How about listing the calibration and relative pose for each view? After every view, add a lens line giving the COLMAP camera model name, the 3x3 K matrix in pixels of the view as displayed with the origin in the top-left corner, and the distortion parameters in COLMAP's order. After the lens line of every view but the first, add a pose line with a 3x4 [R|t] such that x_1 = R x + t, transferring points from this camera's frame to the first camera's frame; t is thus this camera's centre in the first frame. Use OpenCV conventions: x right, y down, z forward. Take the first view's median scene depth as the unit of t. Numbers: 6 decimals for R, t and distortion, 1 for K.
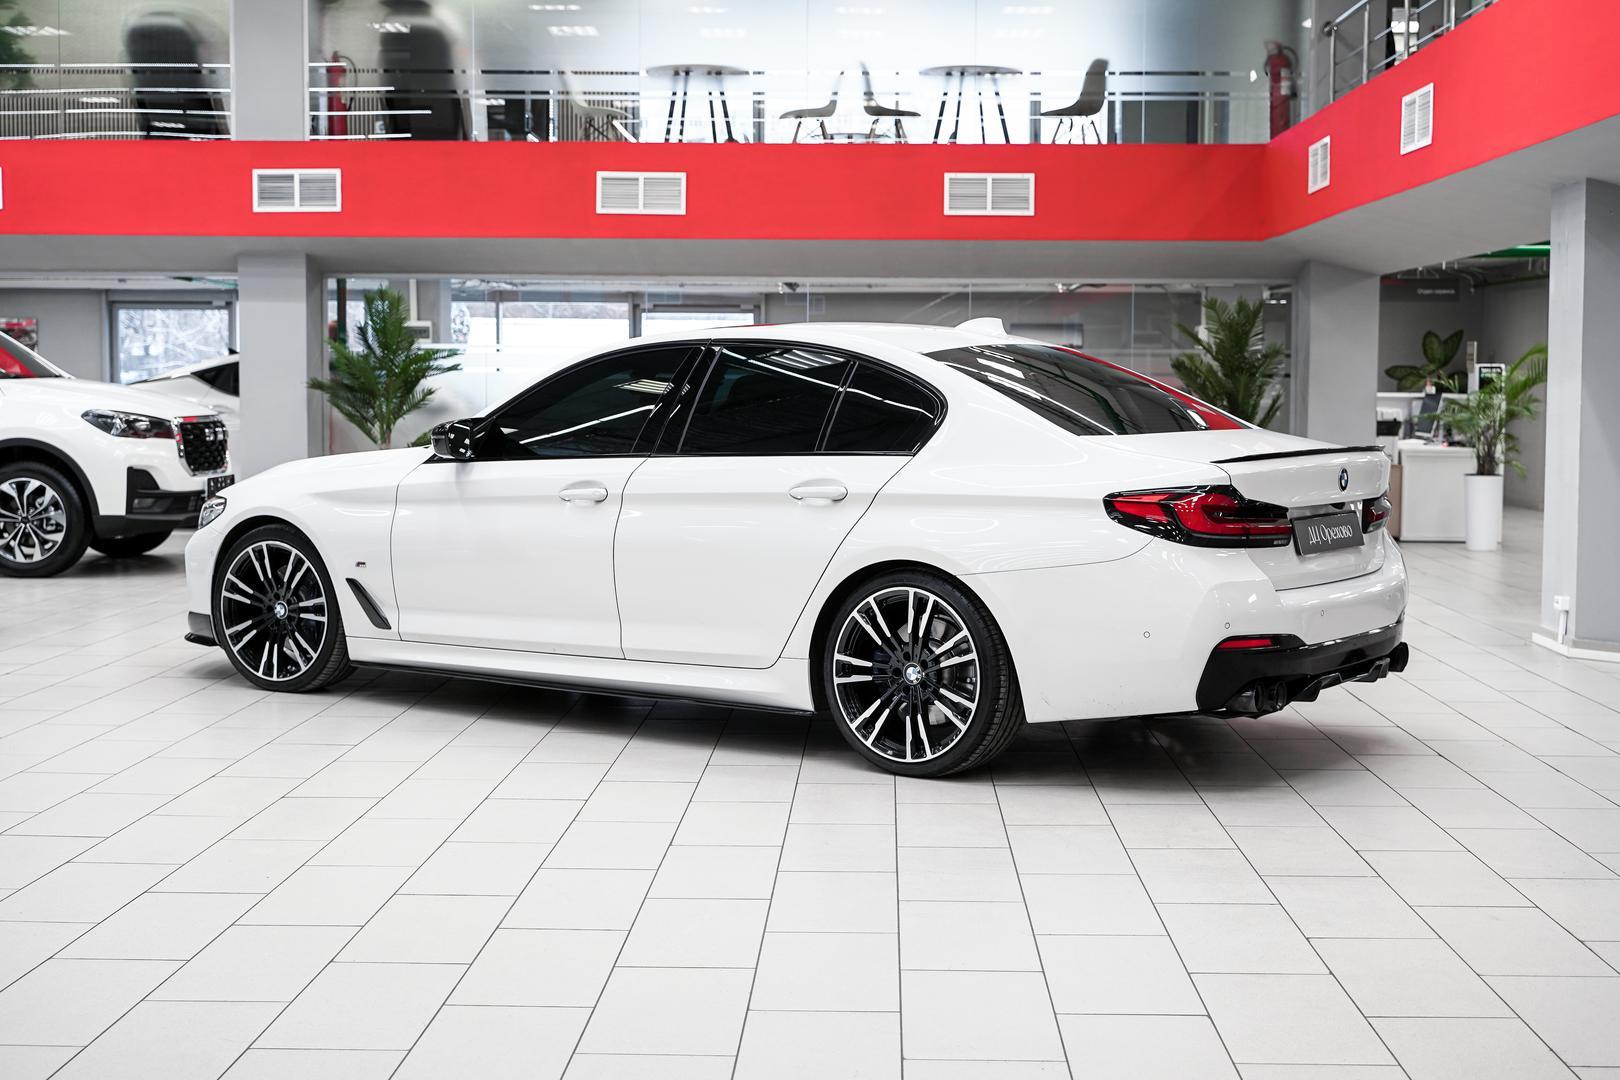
lens RADIAL K [[2151.7, 0, 831.2], [0, 2151.7, 543.2], [0, 0, 1]] dist [-0.009633, 0.003648]
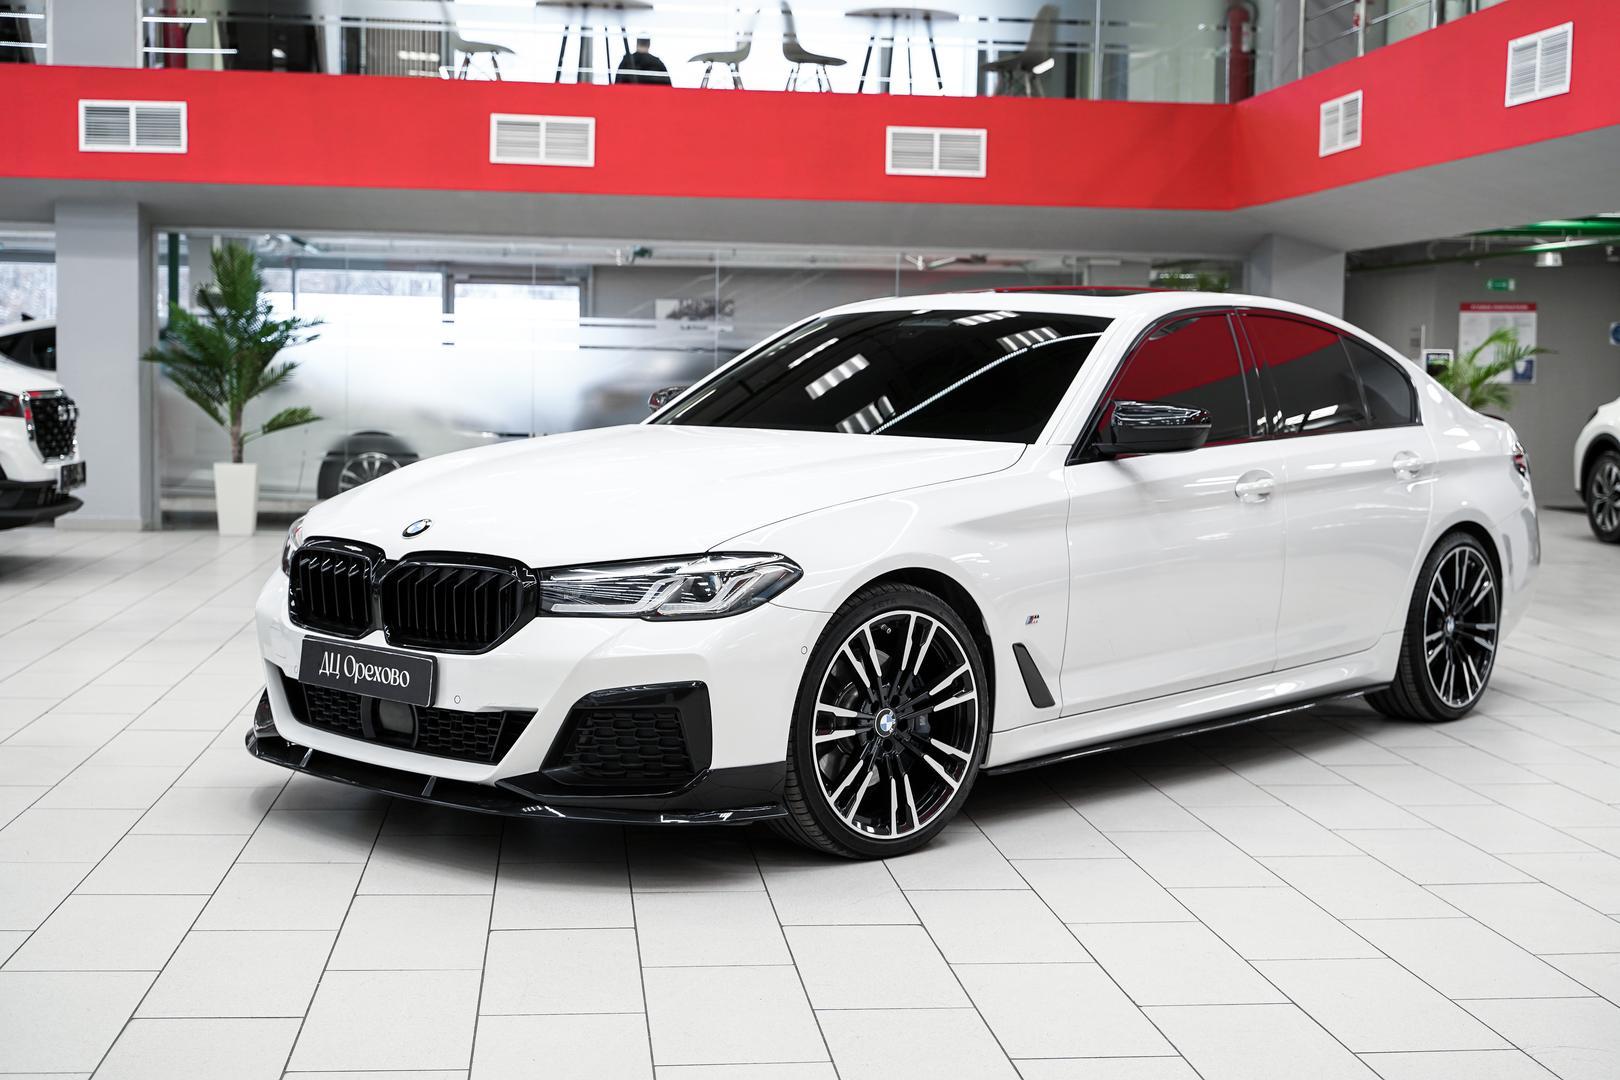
lens RADIAL K [[2157.0, 0, 810.0], [0, 2157.0, 540.0], [0, 0, 1]] dist [0.003643, -0.021102]
pose [[0.990757, 0.001198, 0.135646, -0.094817], [-0.001809, 0.999989, 0.004380, -0.004756], [-0.135639, -0.004585, 0.990748, 0.113734]]
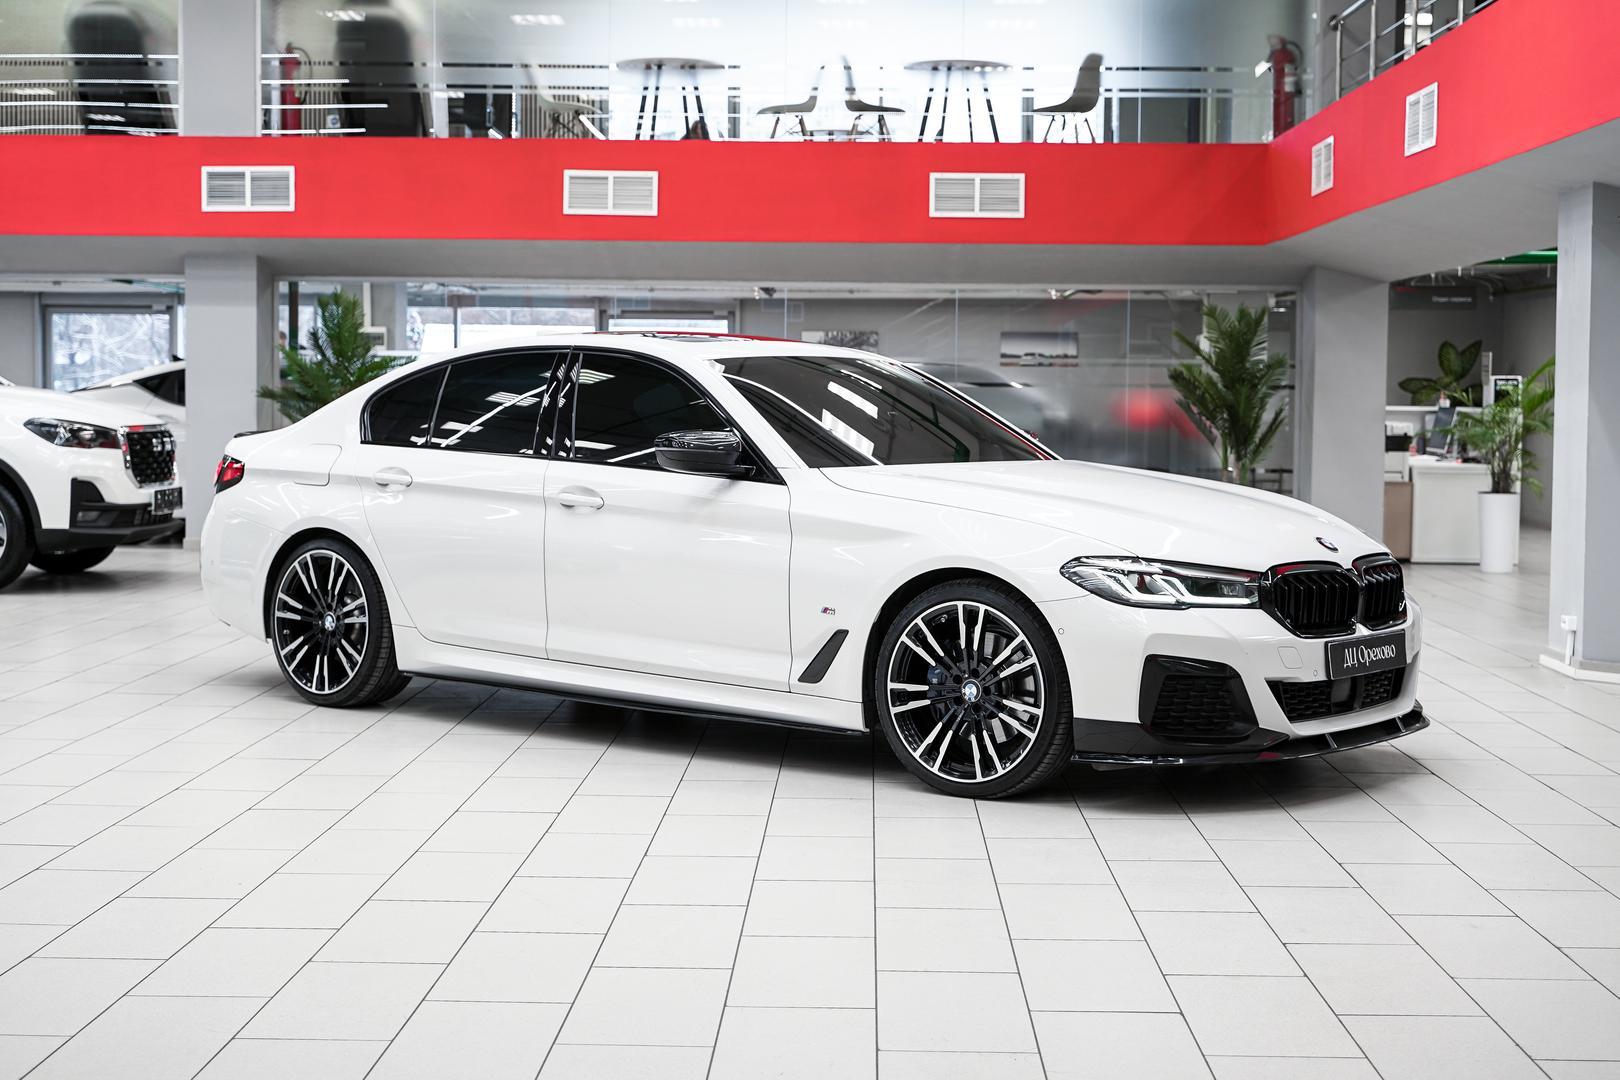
lens RADIAL K [[2327.5, 0, 810.0], [0, 2327.5, 540.0], [0, 0, 1]] dist [-0.011064, -0.000176]
pose [[0.999994, 0.003402, 0.000099, 0.000080], [-0.003401, 0.999915, -0.012618, 0.003006], [-0.000142, 0.012617, 0.999920, -0.023985]]
